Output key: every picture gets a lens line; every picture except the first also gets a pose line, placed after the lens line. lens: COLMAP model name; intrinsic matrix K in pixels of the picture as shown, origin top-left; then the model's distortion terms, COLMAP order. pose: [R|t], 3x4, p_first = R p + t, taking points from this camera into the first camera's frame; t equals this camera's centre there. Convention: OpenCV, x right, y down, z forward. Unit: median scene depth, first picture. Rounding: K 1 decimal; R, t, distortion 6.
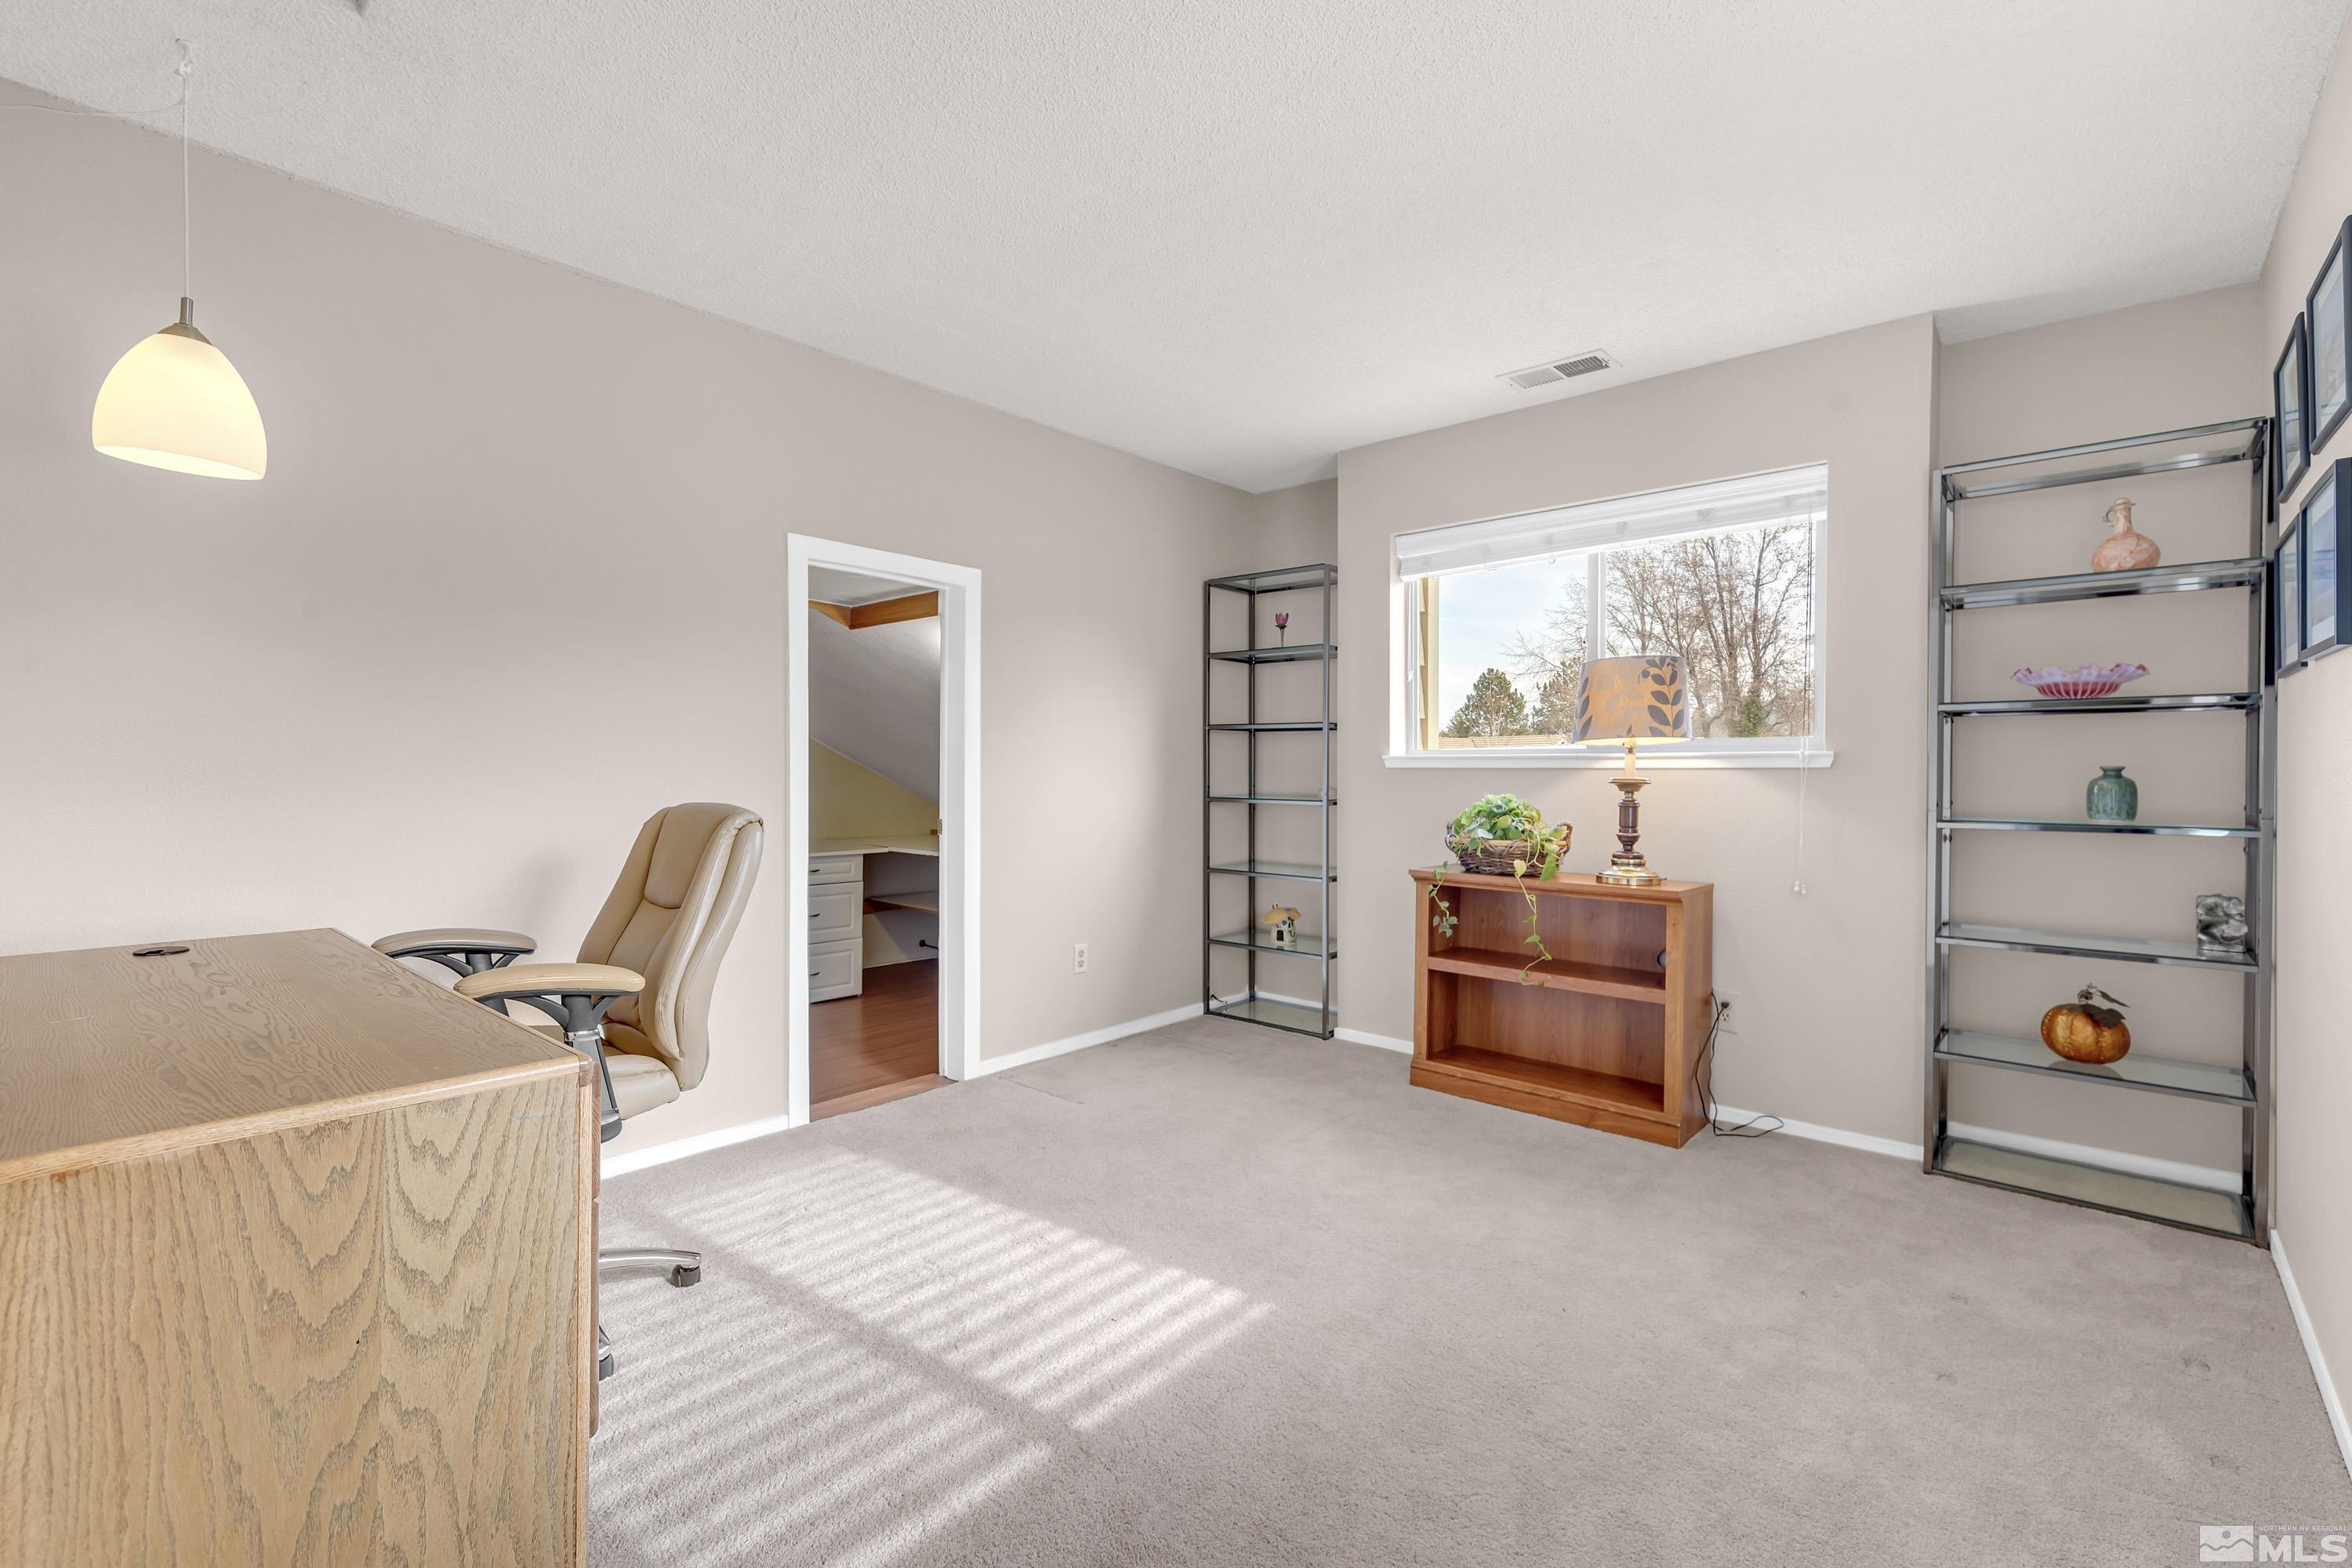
lens RADIAL K [[1016.1, 0, 1182.4], [0, 1016.1, 783.5], [0, 0, 1]] dist [0.002818, 0.000288]
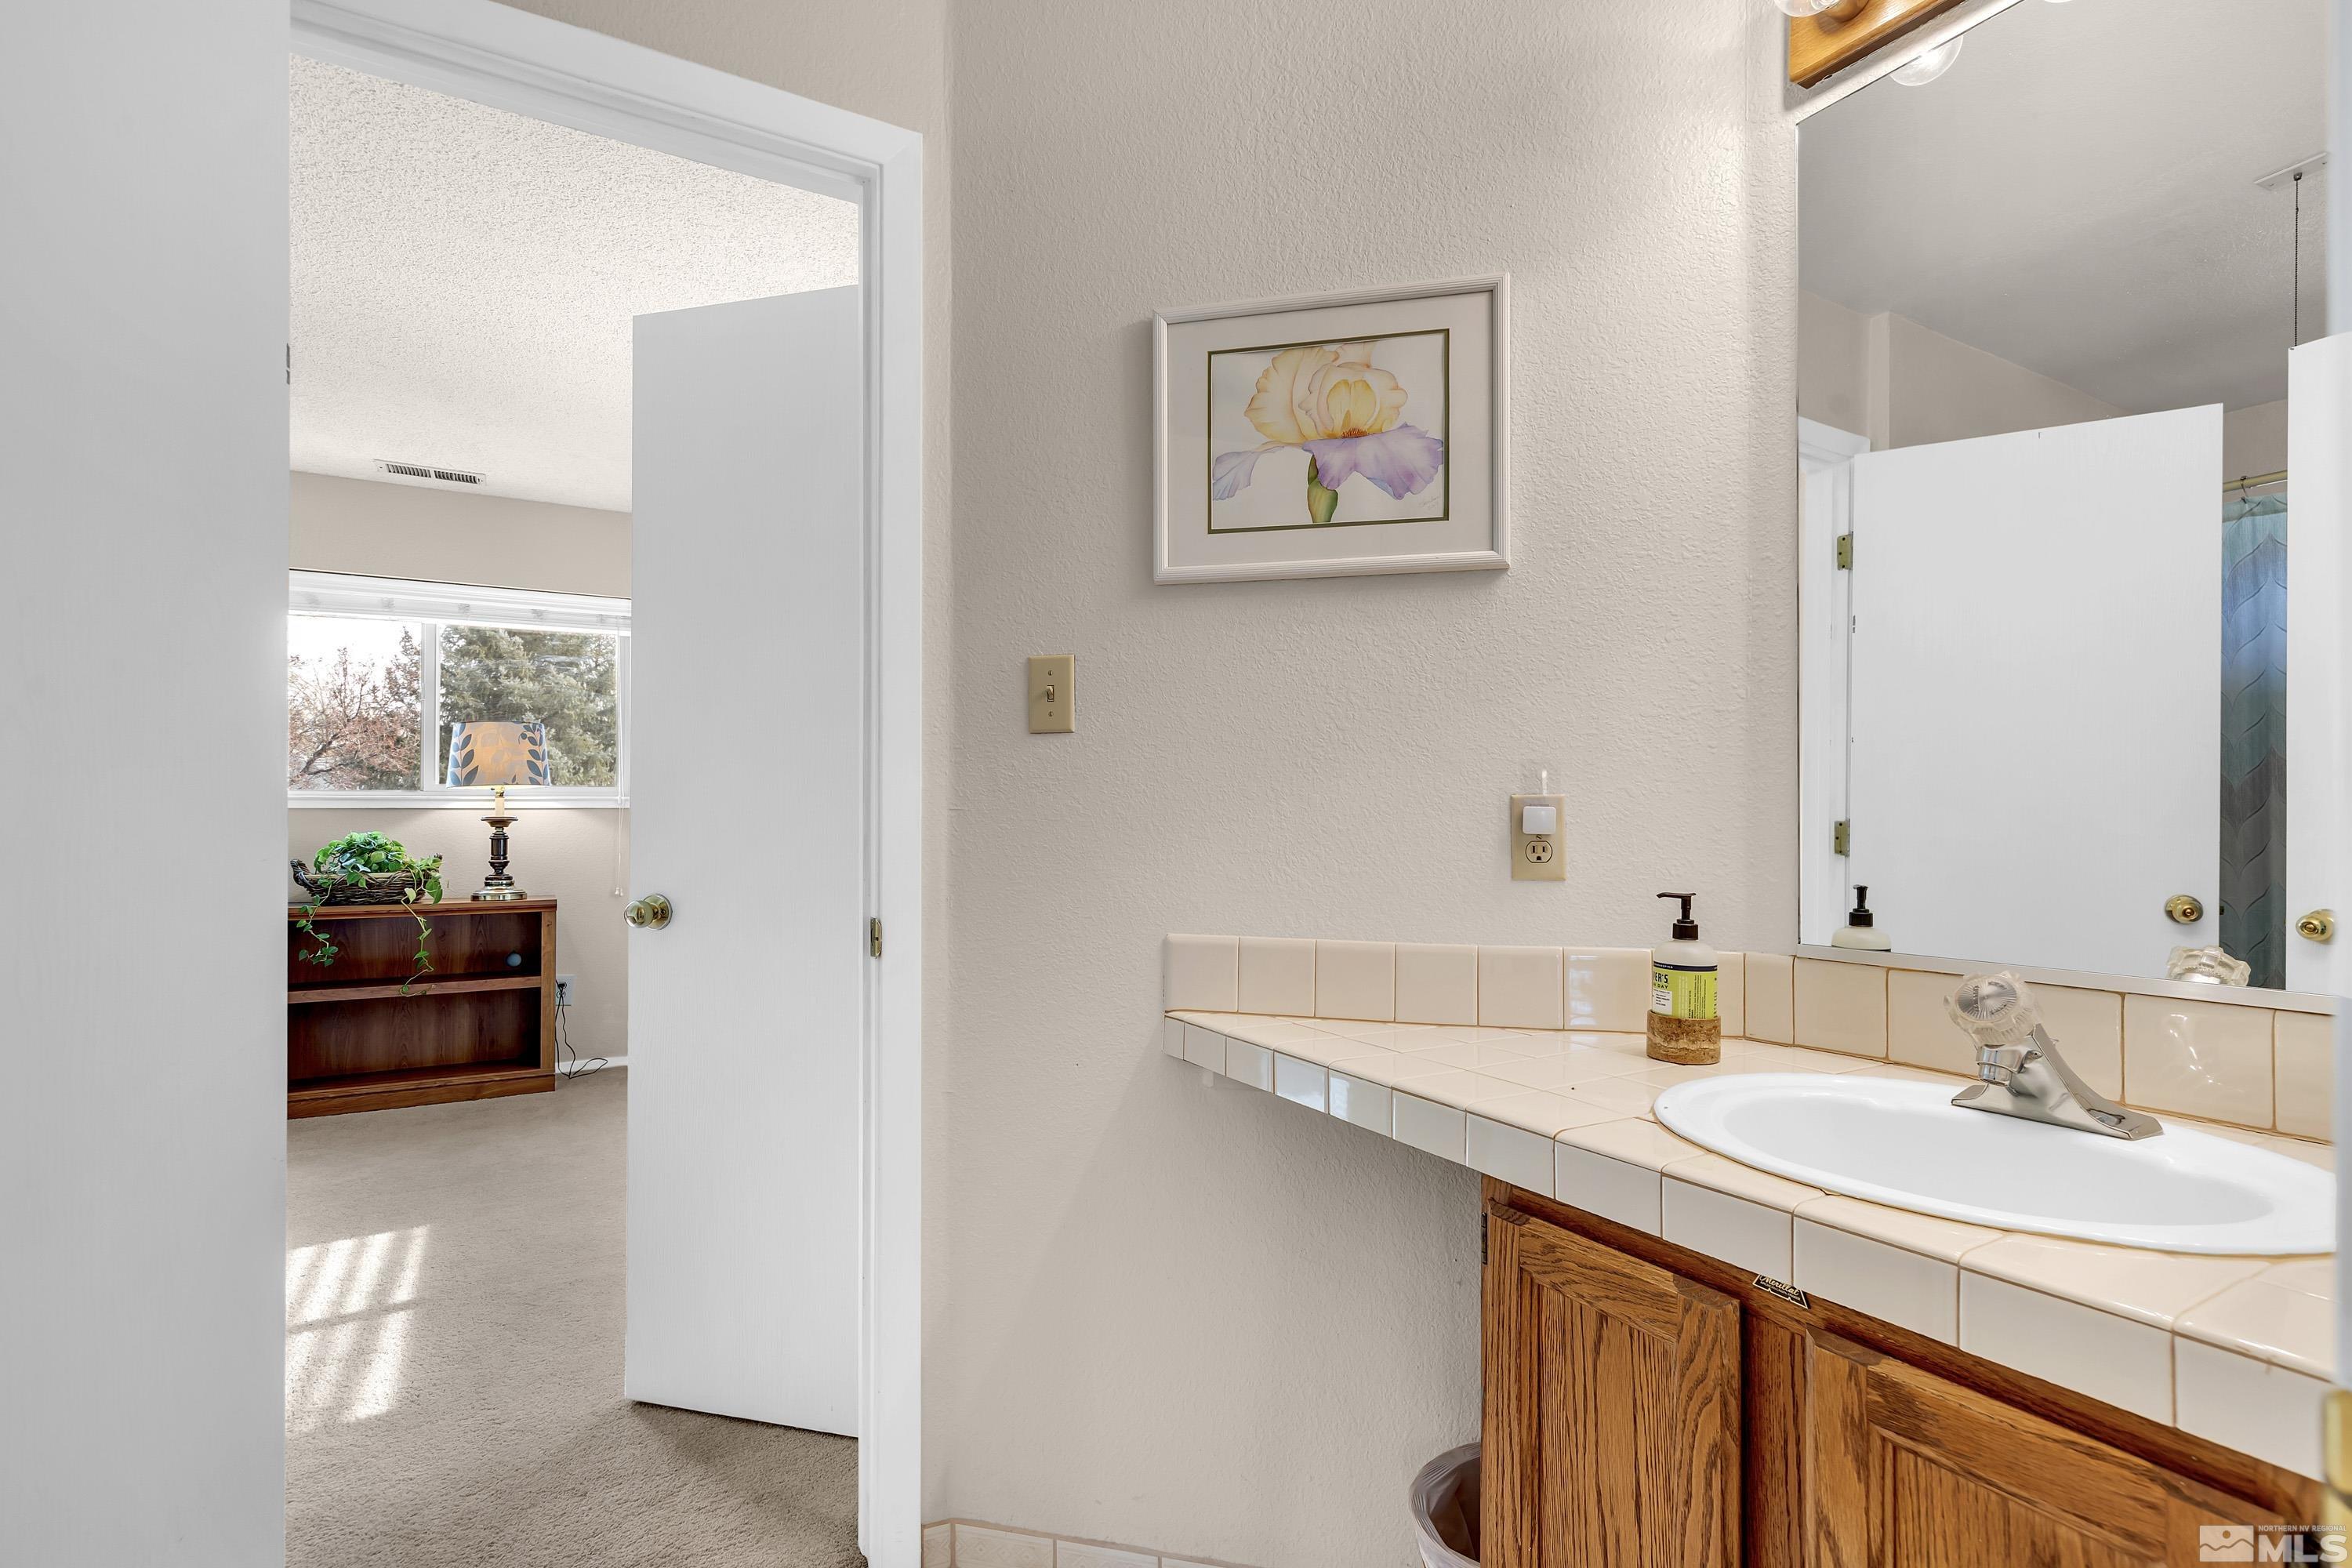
lens RADIAL K [[1181.9, 0, 1182.3], [0, 1181.9, 797.7], [0, 0, 1]] dist [0.000895, 0.000003]
pose [[0.309268, 0.007829, 0.950943, -0.692473], [0.008177, 0.999907, -0.010892, -0.005298], [-0.950940, 0.011144, 0.309175, -0.257914]]
